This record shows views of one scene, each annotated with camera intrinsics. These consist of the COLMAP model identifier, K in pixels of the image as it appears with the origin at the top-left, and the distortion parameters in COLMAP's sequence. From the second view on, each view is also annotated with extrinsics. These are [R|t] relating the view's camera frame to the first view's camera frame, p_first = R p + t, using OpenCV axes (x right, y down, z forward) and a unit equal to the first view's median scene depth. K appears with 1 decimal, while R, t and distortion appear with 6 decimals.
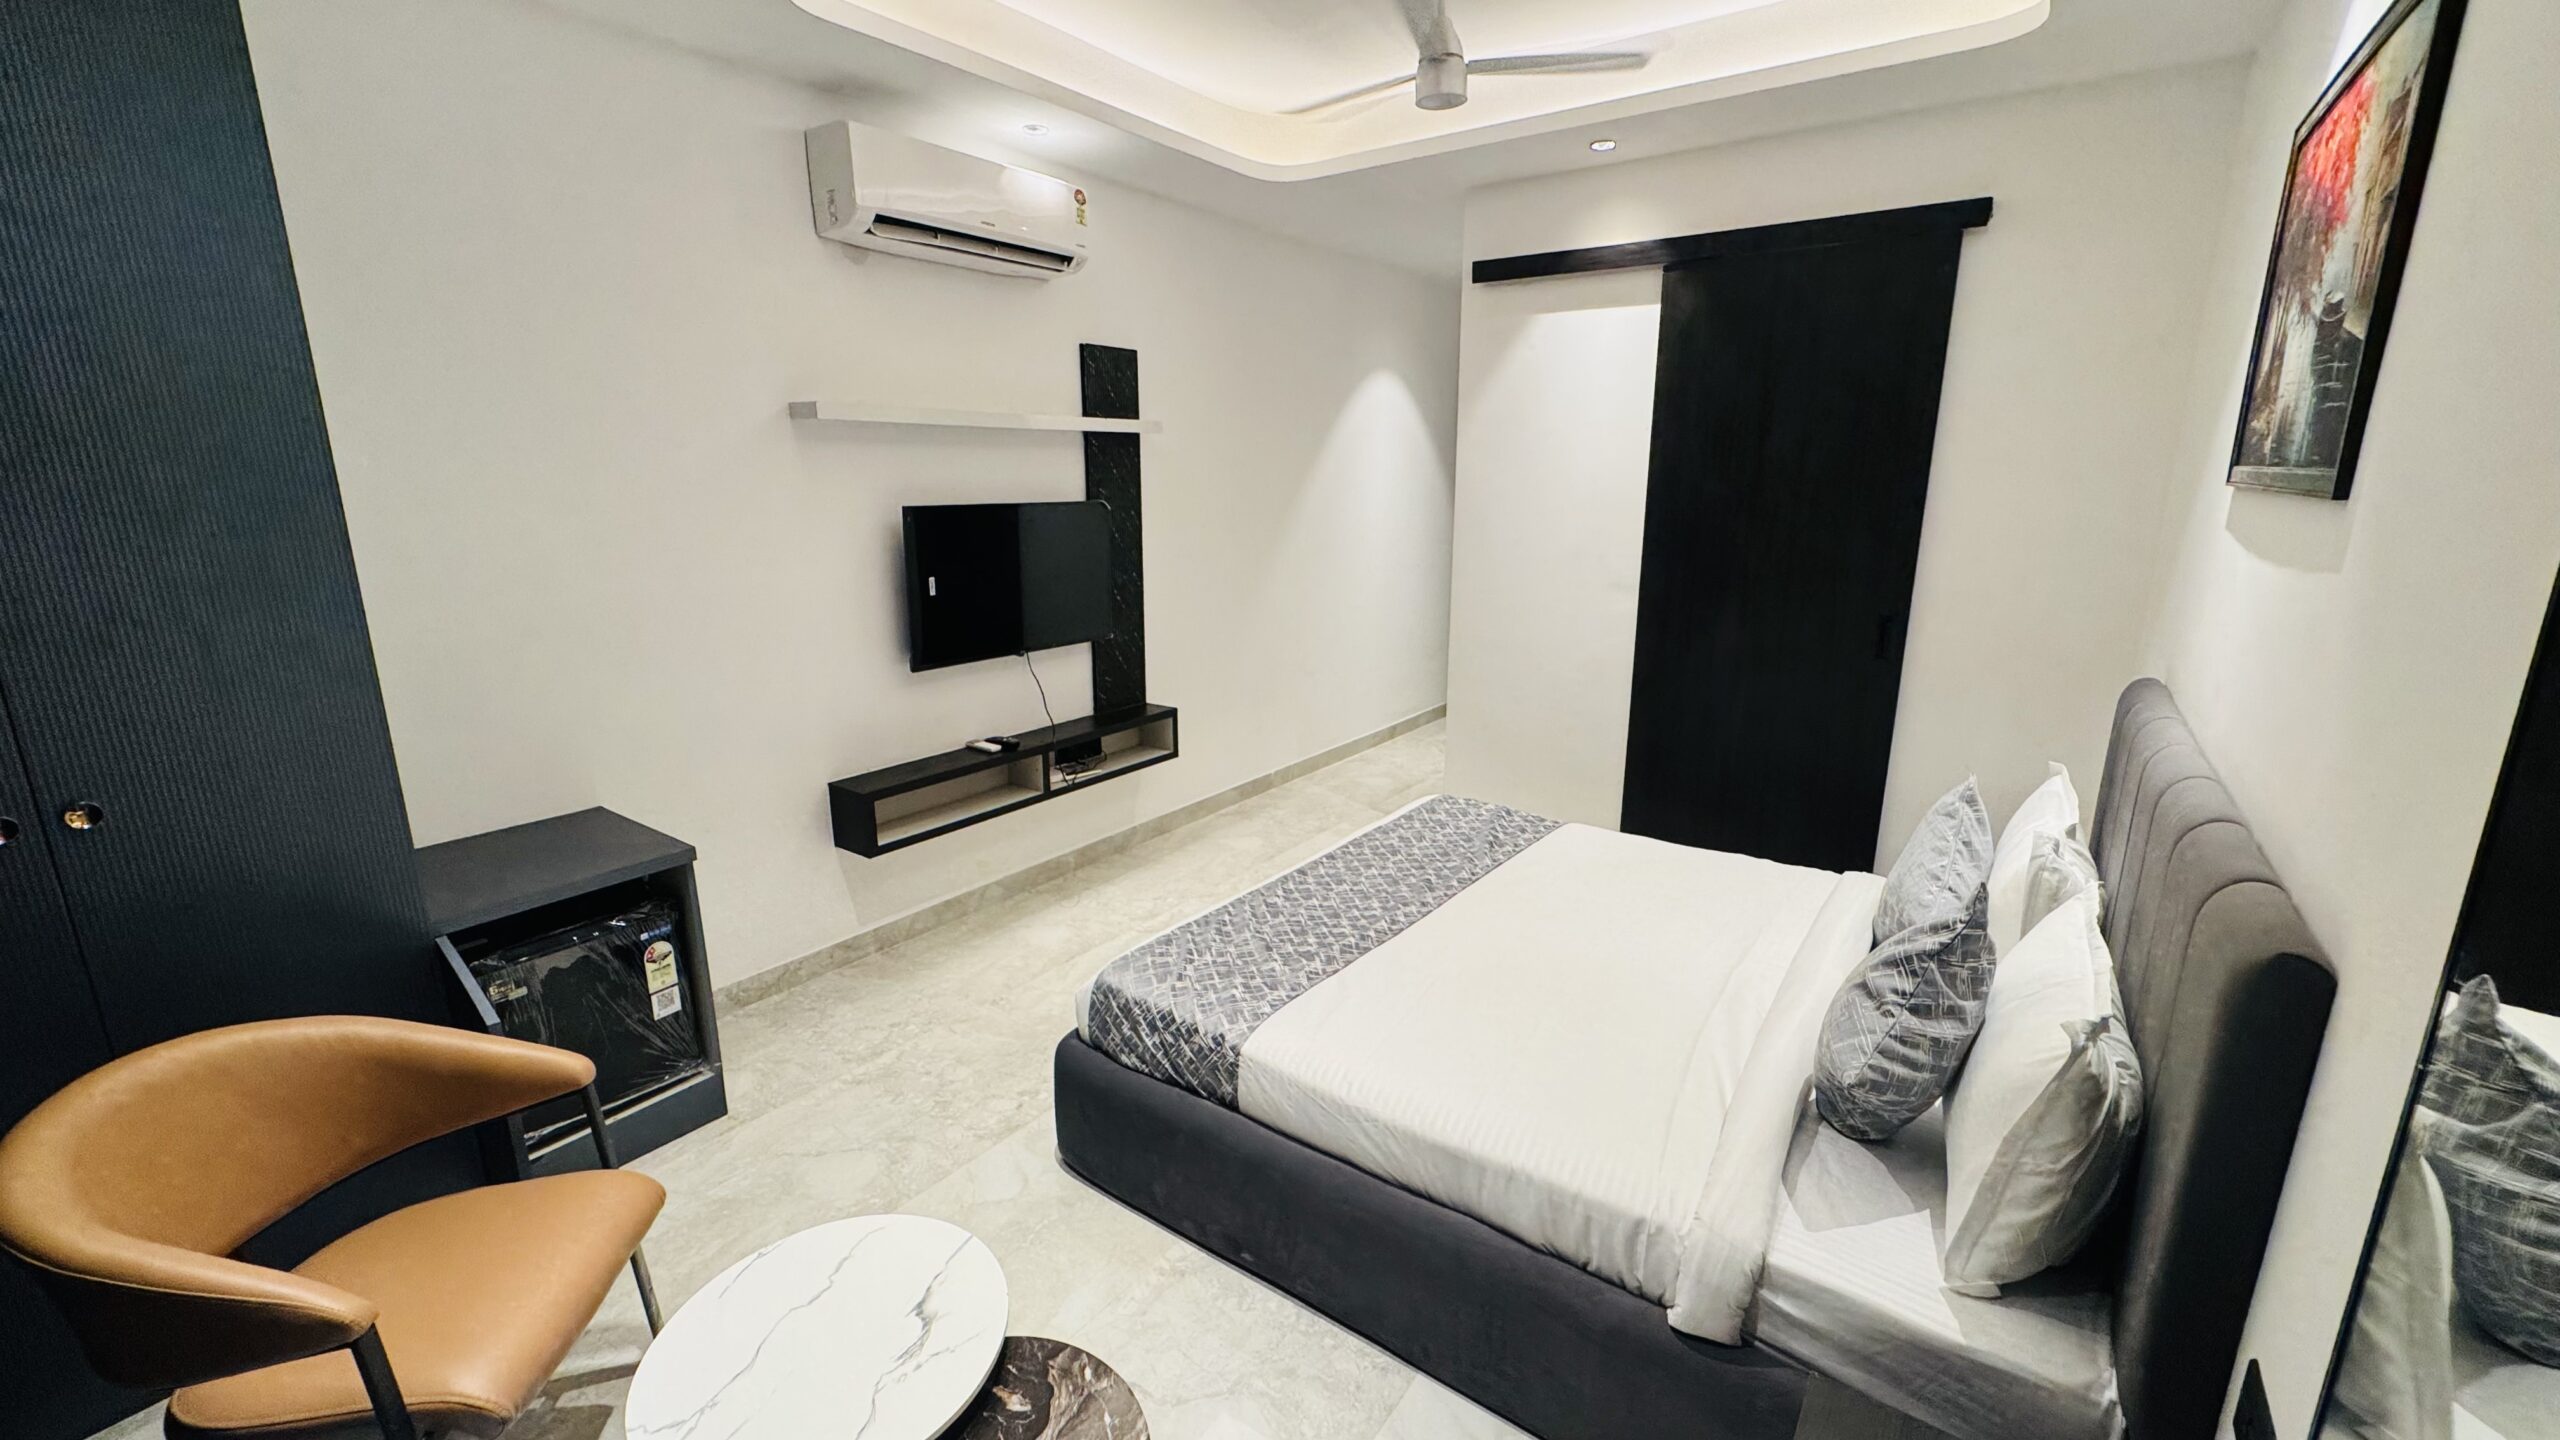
lens RADIAL K [[1022.3, 0, 1280.0], [0, 1022.3, 720.0], [0, 0, 1]] dist [-0.003757, 0.000462]
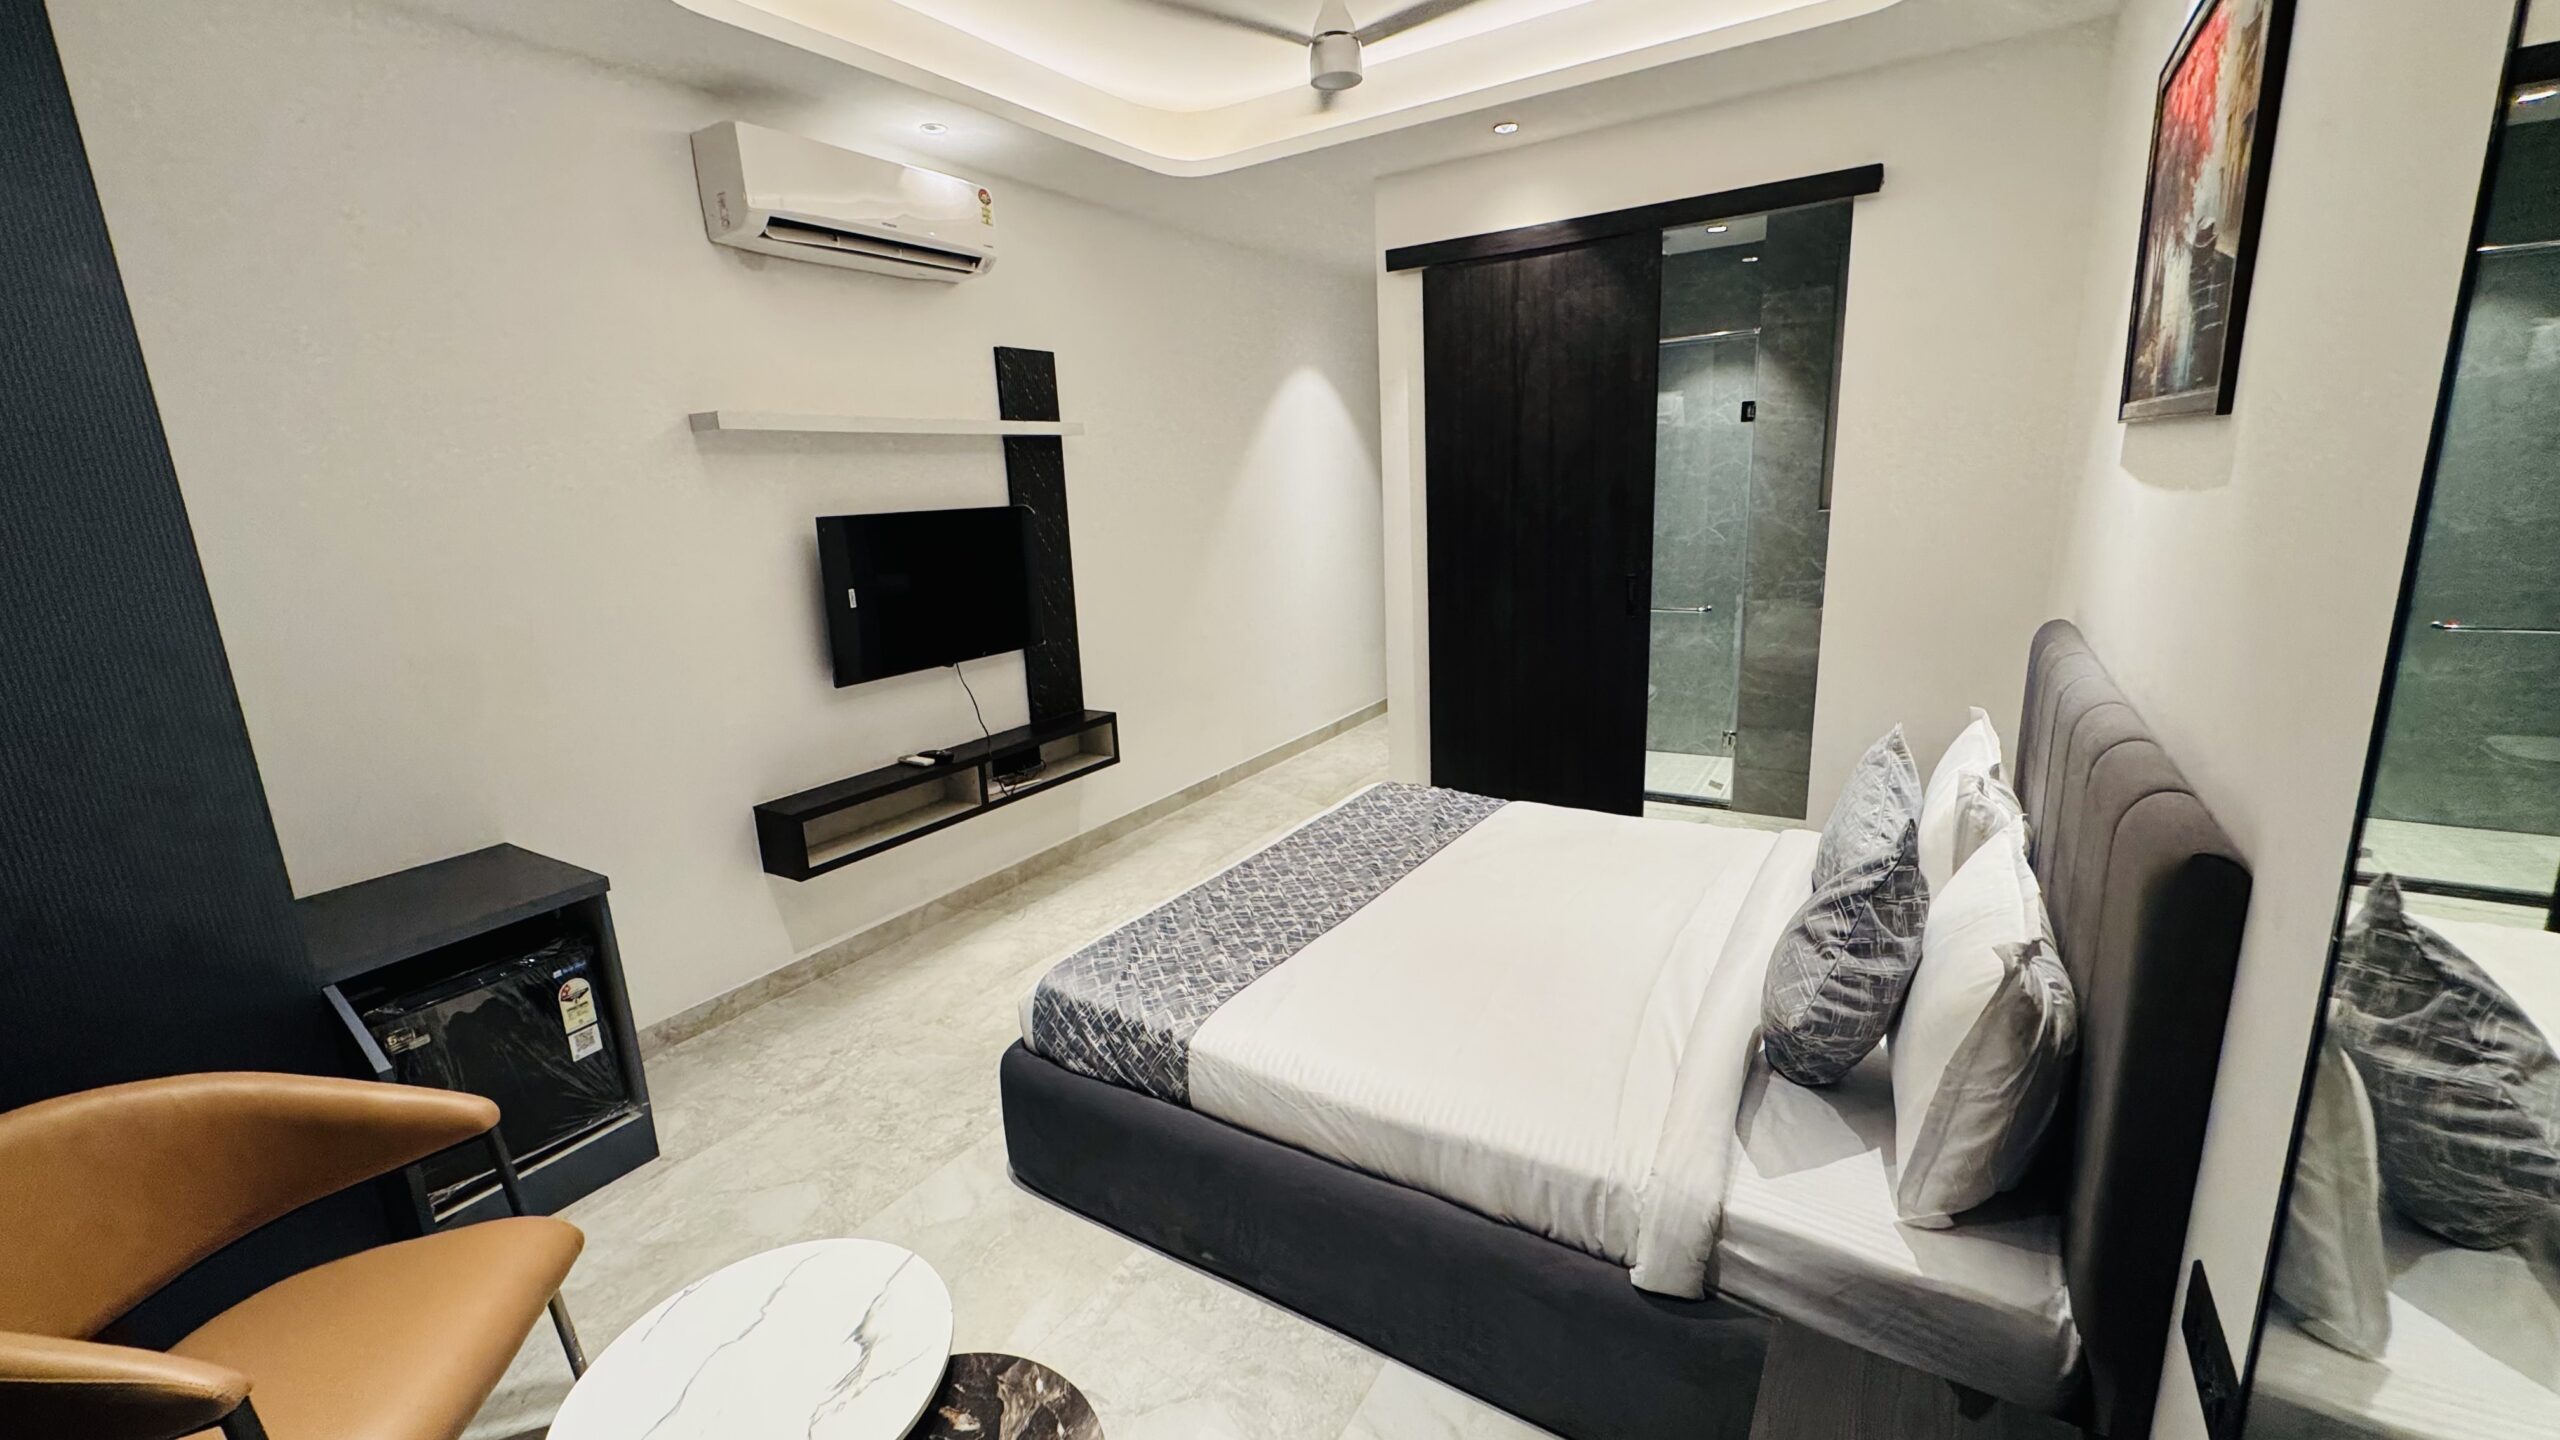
lens RADIAL K [[1022.3, 0, 1280.0], [0, 1022.3, 720.0], [0, 0, 1]] dist [-0.003757, 0.000462]
pose [[0.997105, -0.058165, 0.048968, 0.021250], [0.058609, 0.998251, -0.007681, 0.030070], [-0.048436, 0.010529, 0.998771, 0.020506]]
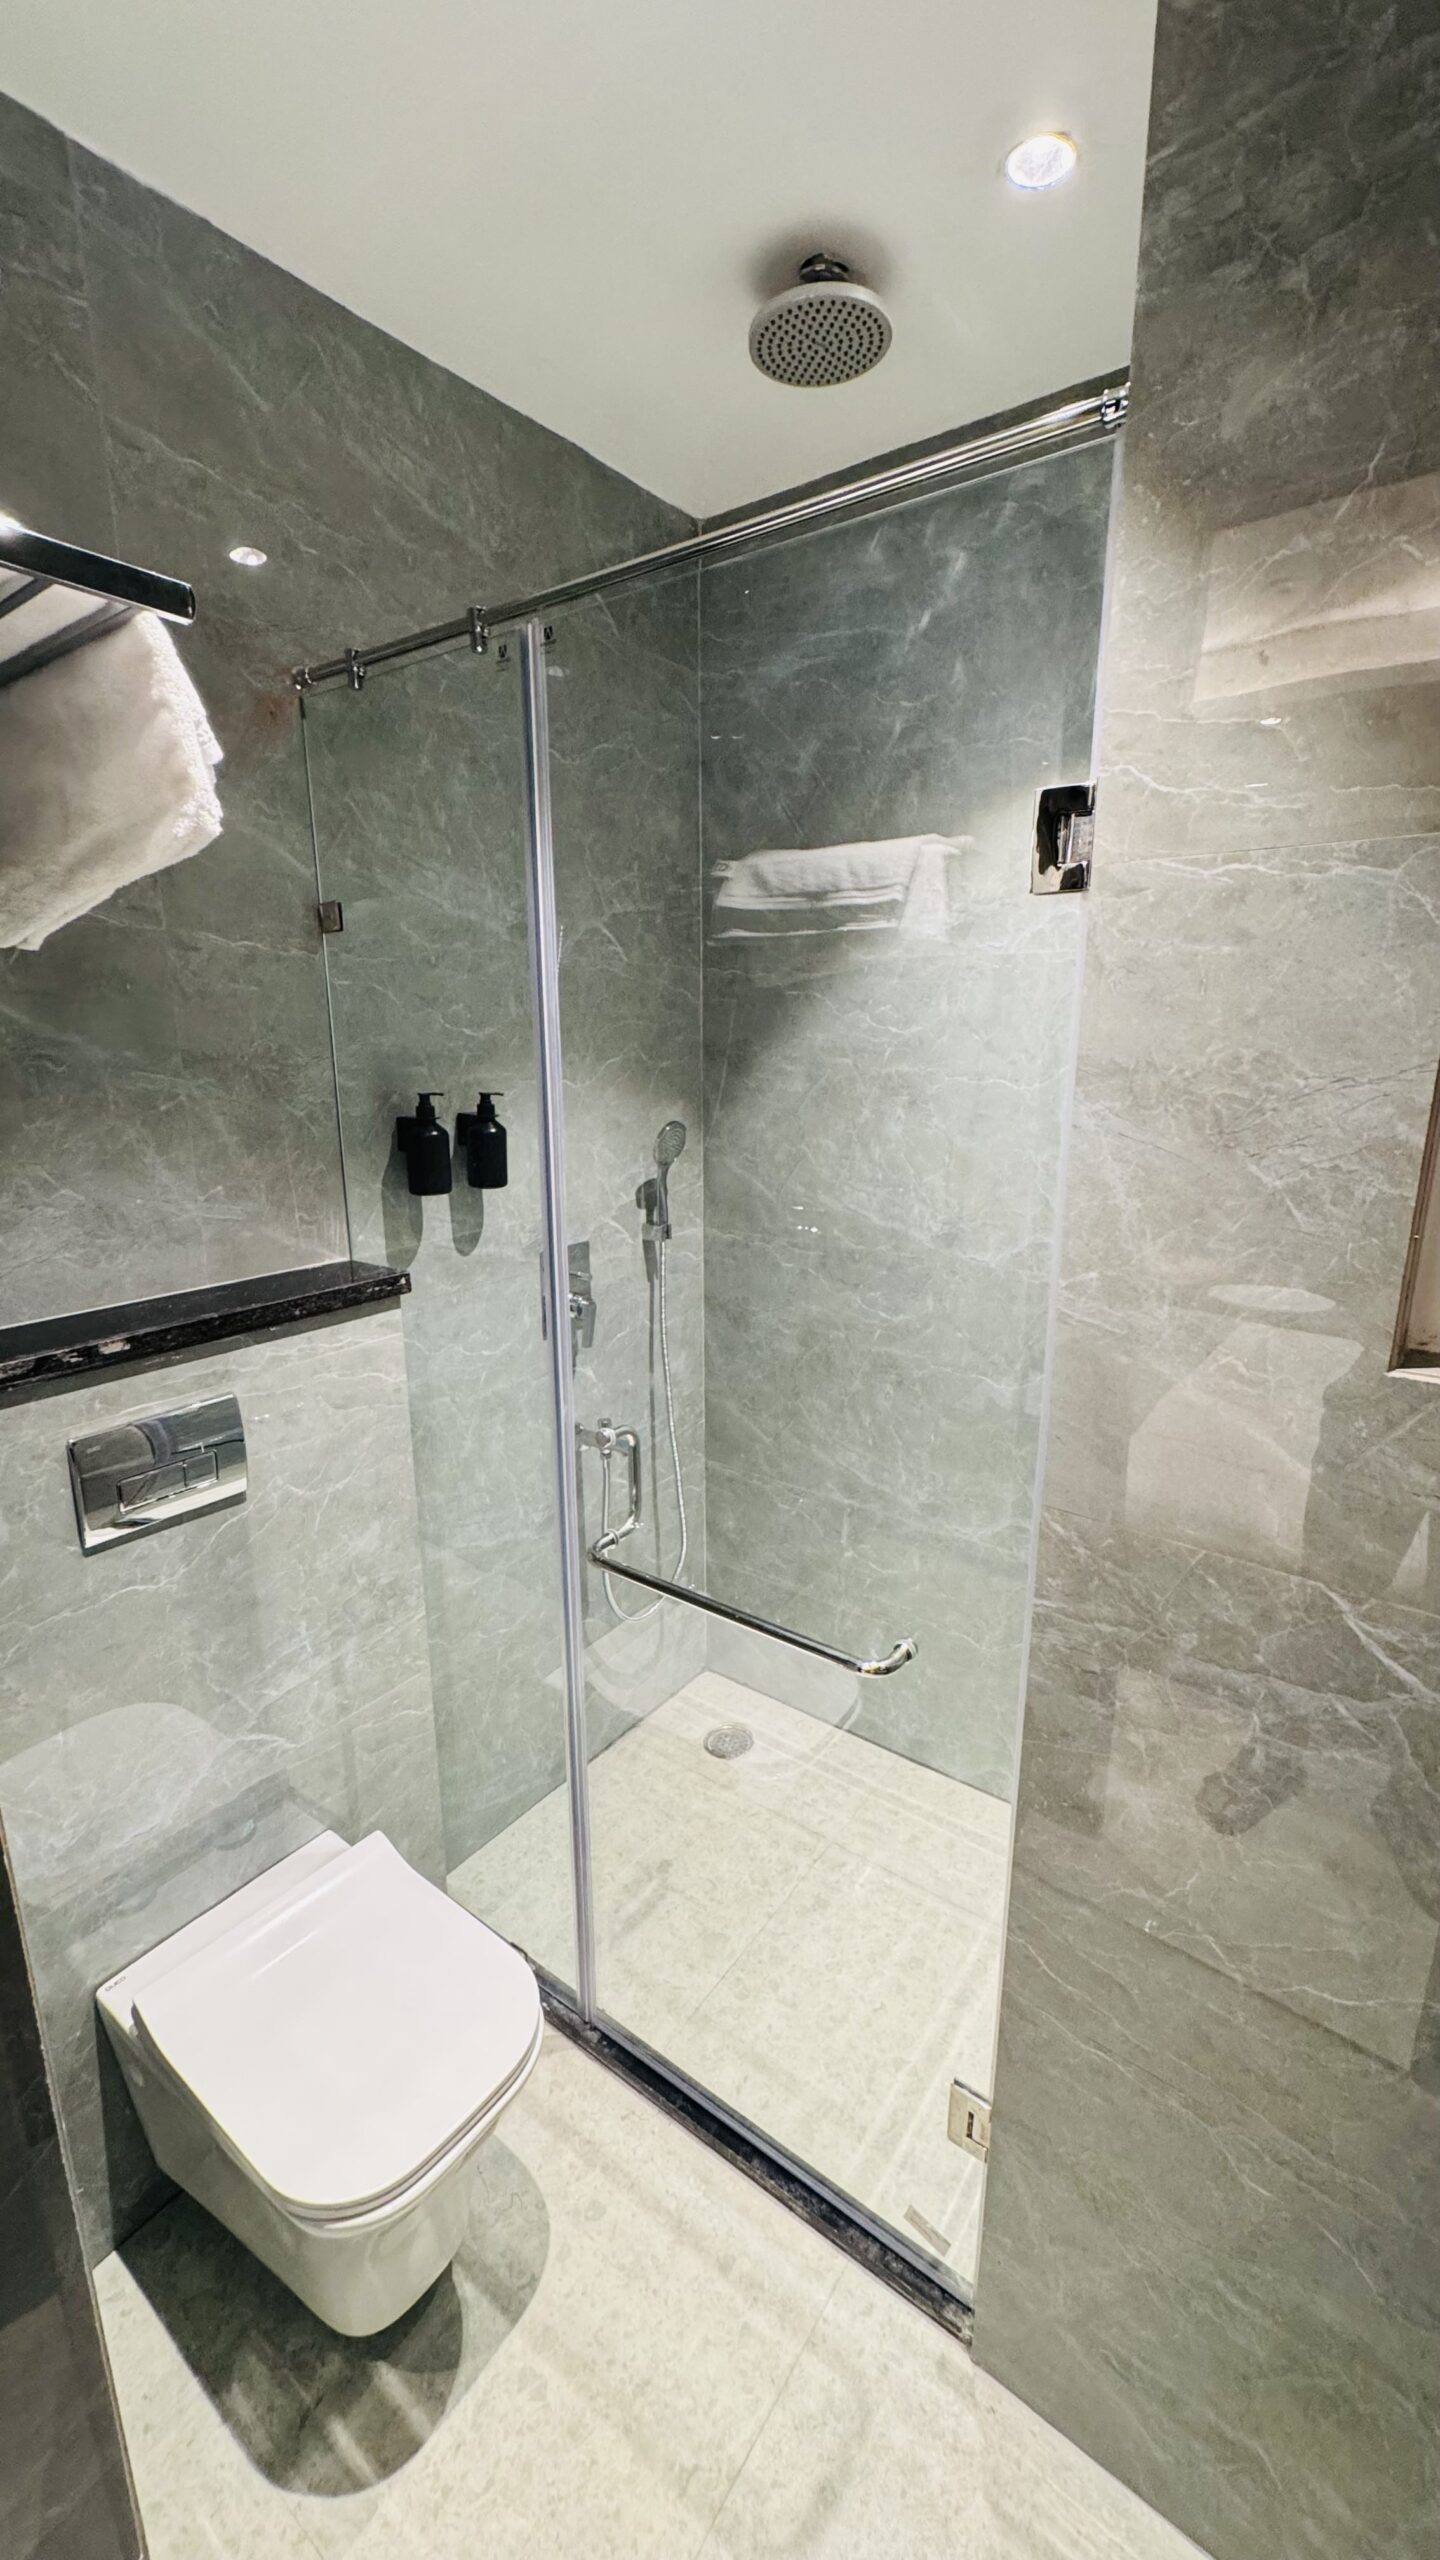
lens RADIAL K [[1022.3, 0, 720.0], [0, 1022.3, 1280.0], [0, 0, 1]] dist [-0.003757, 0.000462]
pose [[0.999939, 0.001646, -0.010905, 1.841646], [-0.001619, 0.999996, 0.002520, -0.745880], [0.010909, -0.002502, 0.999937, 3.075867]]
